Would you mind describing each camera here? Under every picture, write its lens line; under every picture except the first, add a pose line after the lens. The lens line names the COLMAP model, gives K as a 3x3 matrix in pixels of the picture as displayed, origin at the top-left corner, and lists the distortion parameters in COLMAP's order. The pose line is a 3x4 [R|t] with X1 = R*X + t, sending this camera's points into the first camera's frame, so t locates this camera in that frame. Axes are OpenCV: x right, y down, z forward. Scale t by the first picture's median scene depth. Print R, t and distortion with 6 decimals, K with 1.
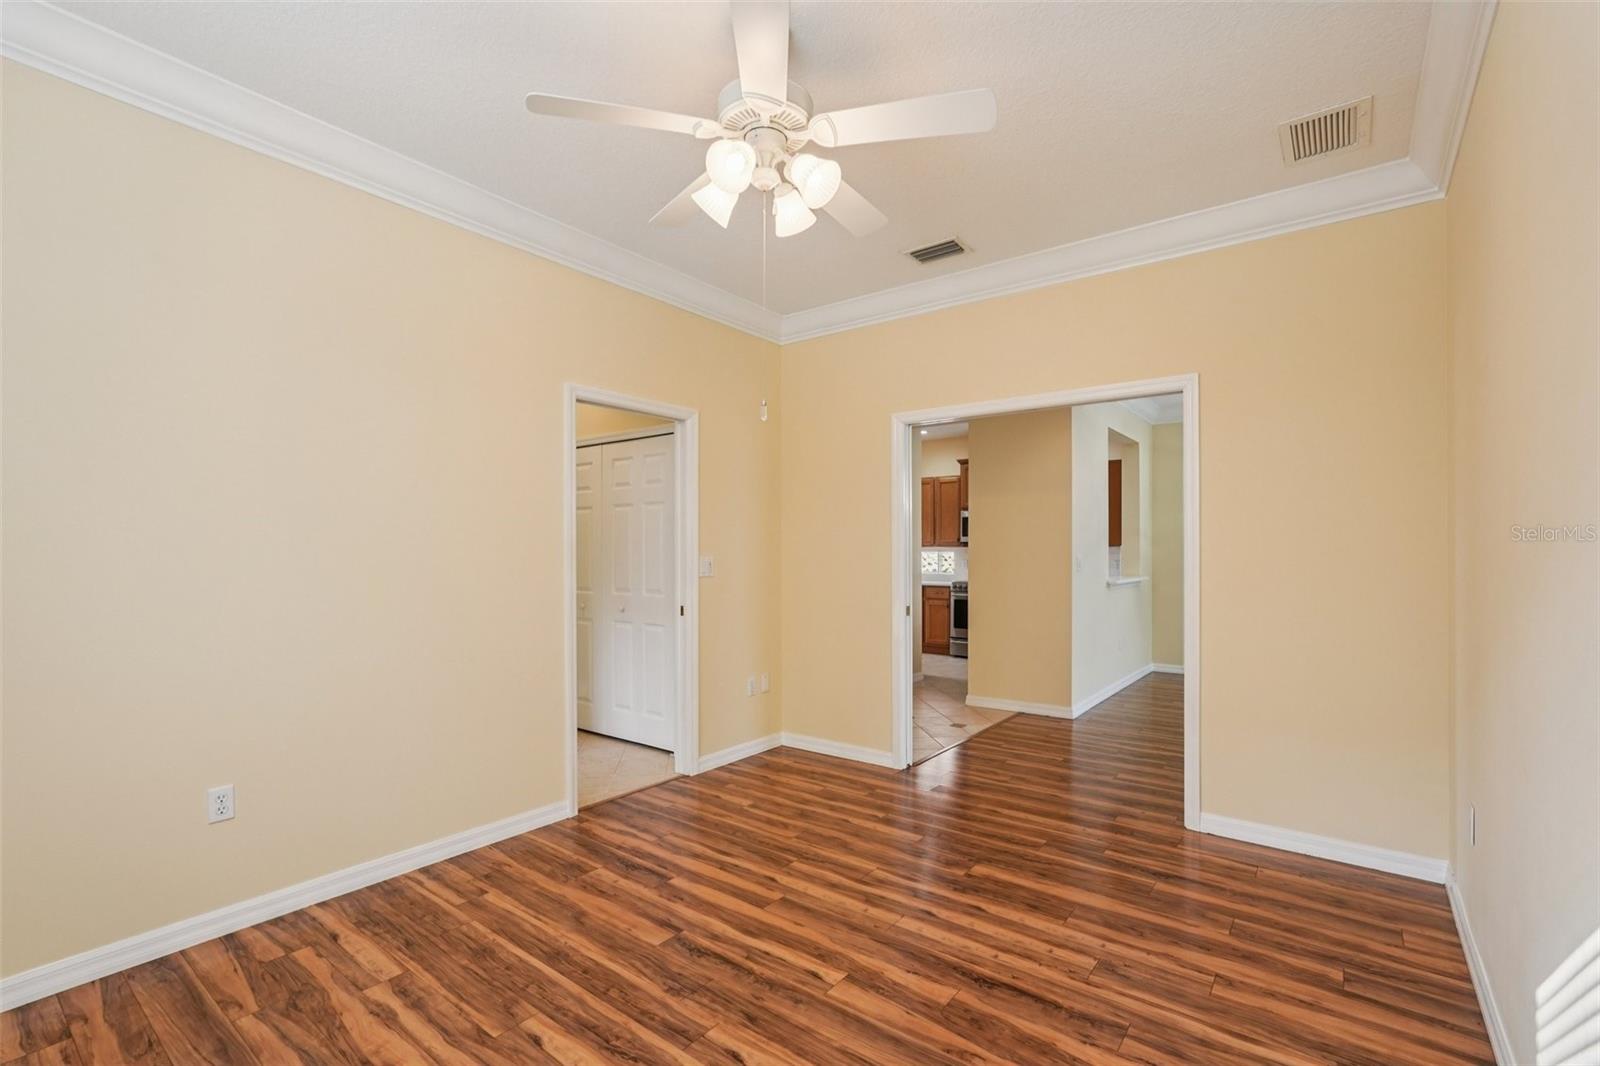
lens RADIAL K [[709.2, 0, 808.1], [0, 709.2, 548.2], [0, 0, 1]] dist [-0.013727, 0.006325]
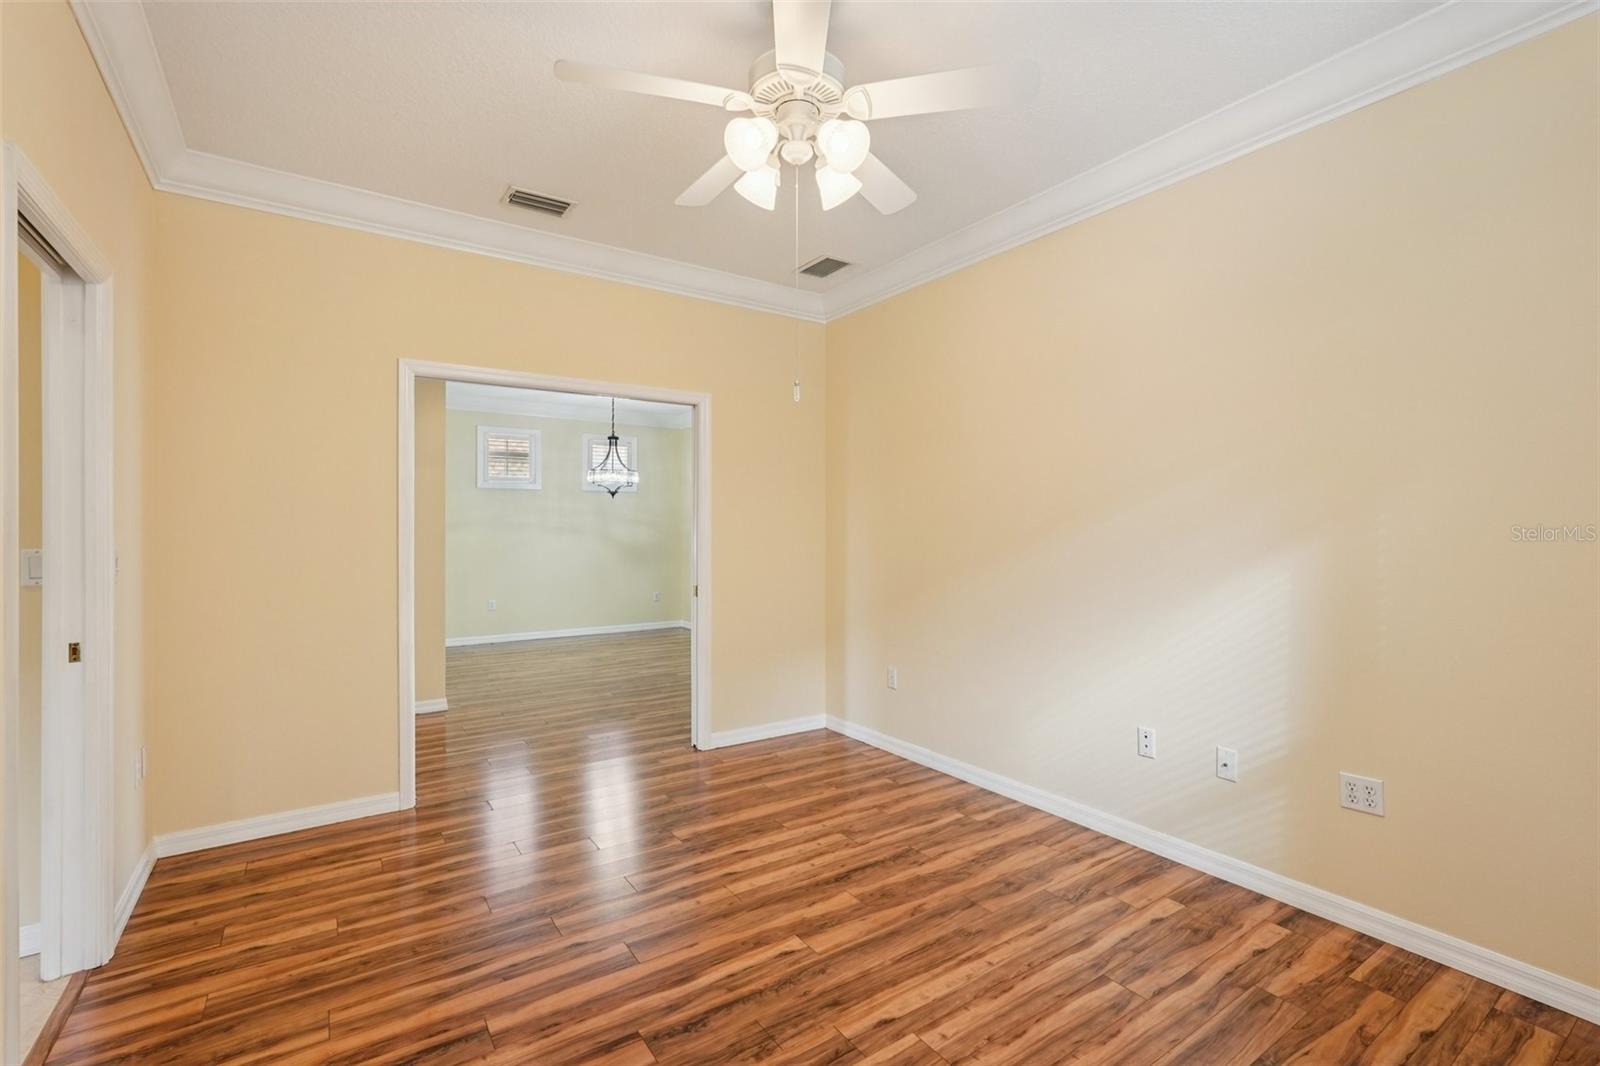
lens RADIAL K [[709.2, 0, 793.1], [0, 709.2, 527.8], [0, 0, 1]] dist [-0.013727, 0.006325]
pose [[0.320789, 0.002165, 0.947148, -0.843281], [-0.002819, 0.999995, -0.001331, -0.003492], [-0.947146, -0.002243, 0.320794, 0.594972]]
